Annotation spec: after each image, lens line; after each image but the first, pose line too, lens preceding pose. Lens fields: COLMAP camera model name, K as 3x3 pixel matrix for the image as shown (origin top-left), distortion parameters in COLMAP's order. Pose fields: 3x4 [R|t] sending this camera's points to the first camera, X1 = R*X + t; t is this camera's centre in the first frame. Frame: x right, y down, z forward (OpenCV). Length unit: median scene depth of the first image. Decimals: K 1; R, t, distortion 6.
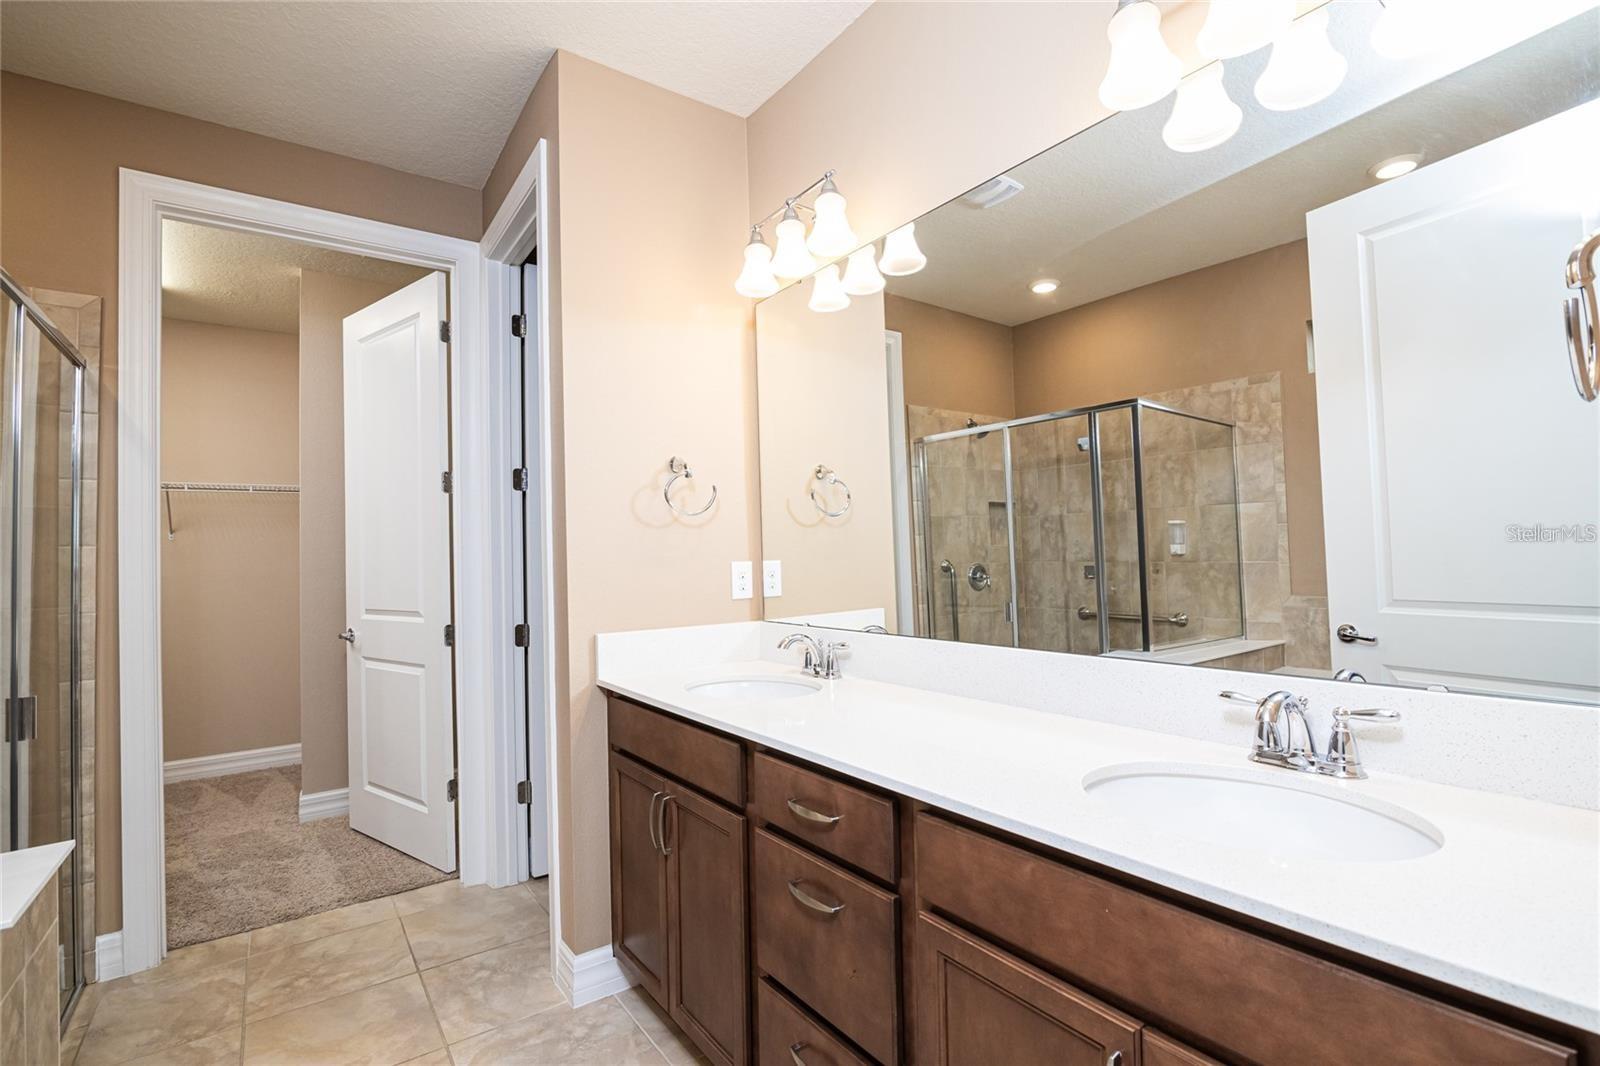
lens RADIAL K [[734.1, 0, 800.4], [0, 734.1, 536.1], [0, 0, 1]] dist [-0.015267, 0.001643]
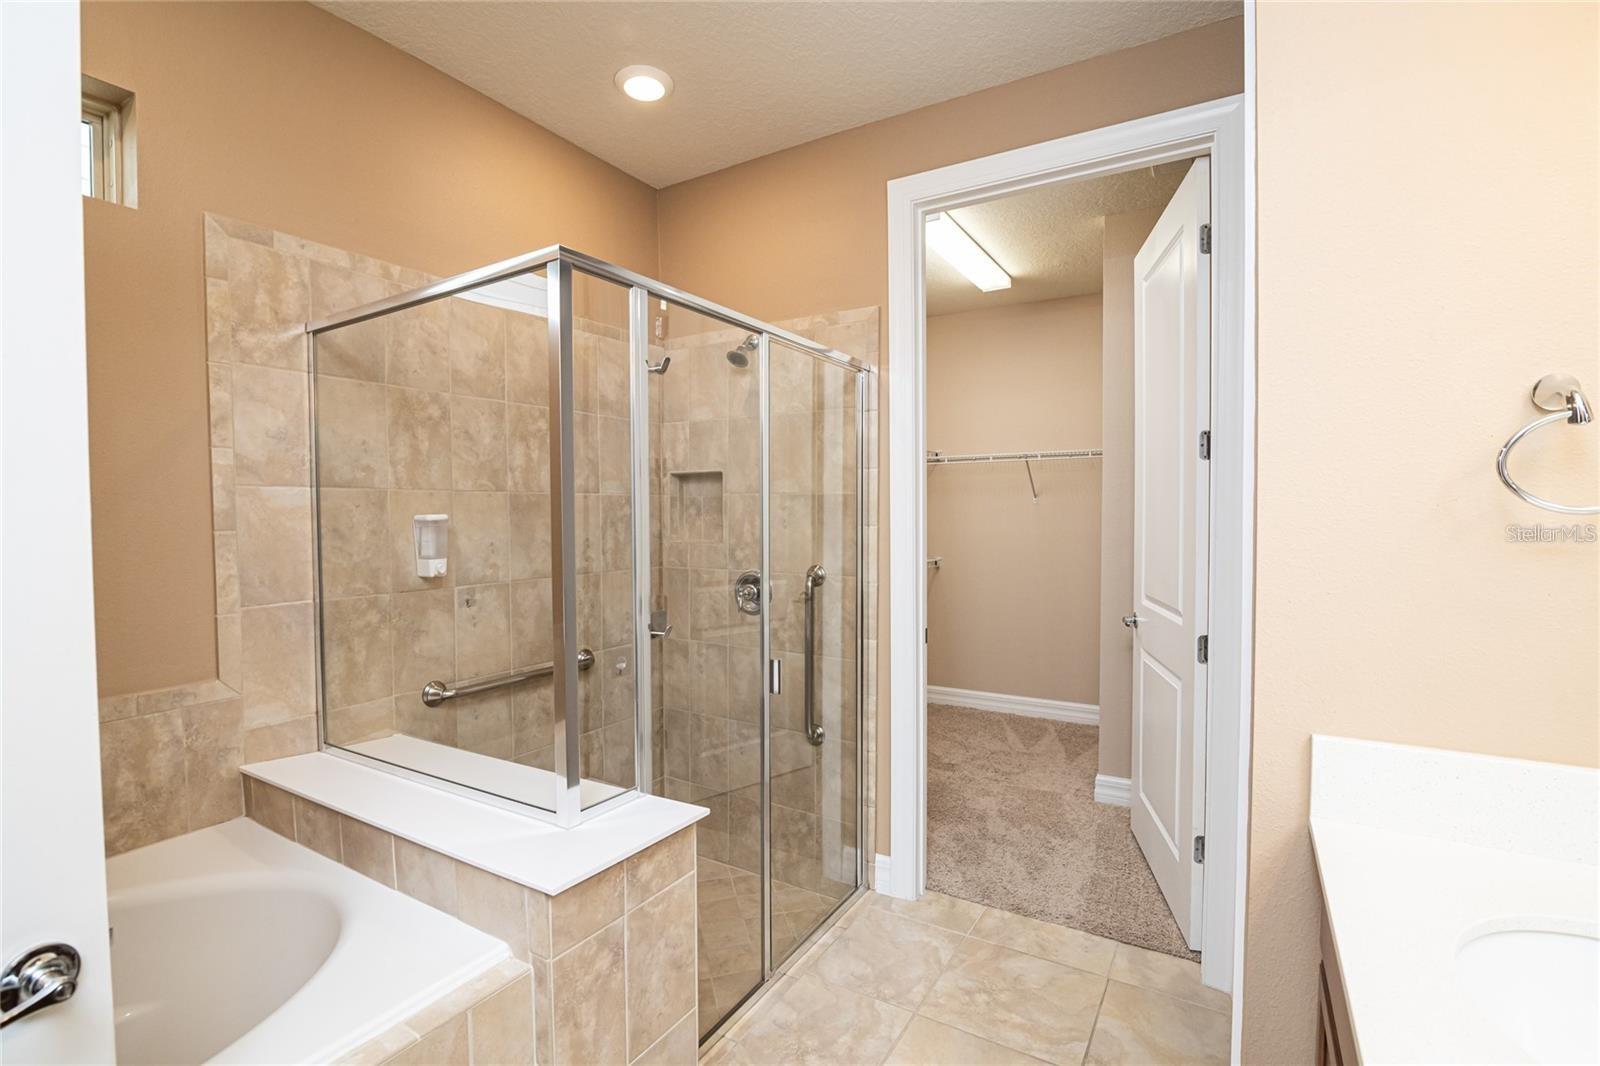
lens RADIAL K [[734.1, 0, 800.4], [0, 734.1, 536.1], [0, 0, 1]] dist [-0.015267, 0.001643]
pose [[0.392640, 0.055505, -0.918016, 0.048413], [0.018731, 0.997488, 0.068321, -0.045568], [0.919502, -0.044021, 0.390613, 0.372562]]
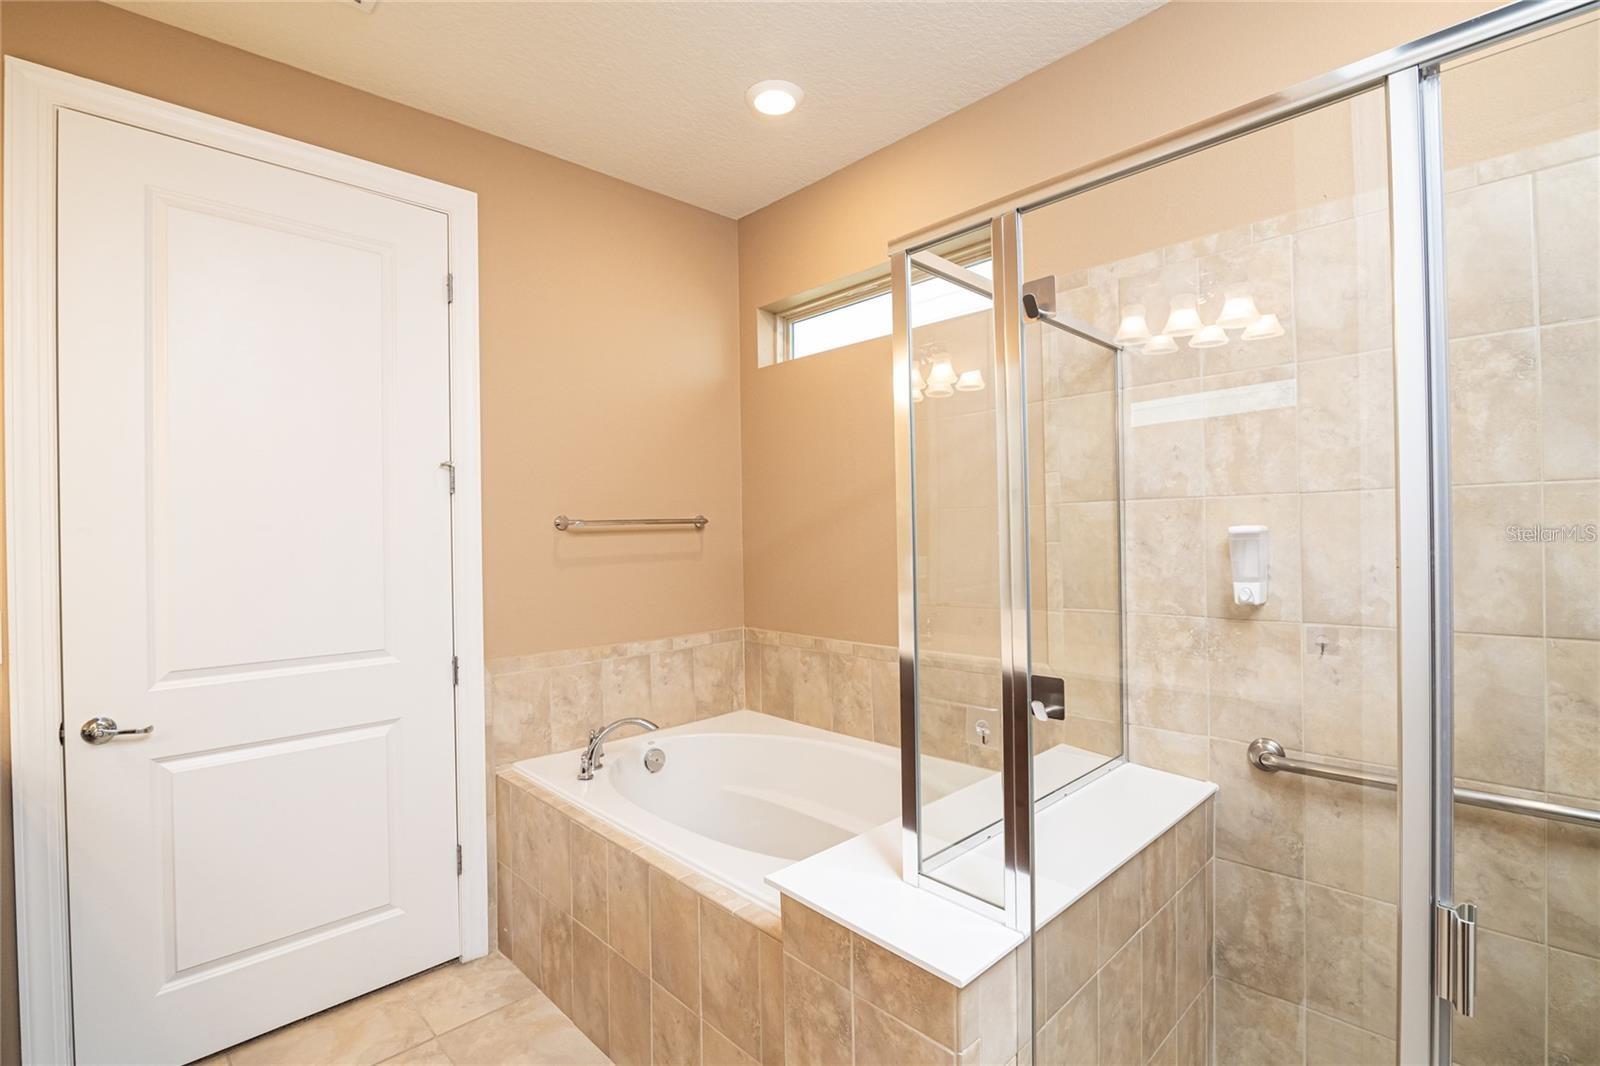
lens RADIAL K [[734.1, 0, 800.4], [0, 734.1, 536.1], [0, 0, 1]] dist [-0.015267, 0.001643]
pose [[-0.989534, 0.042623, -0.137859, -0.397657], [0.046128, 0.998686, -0.022332, -0.015006], [0.136726, -0.028457, -0.990200, 0.919250]]
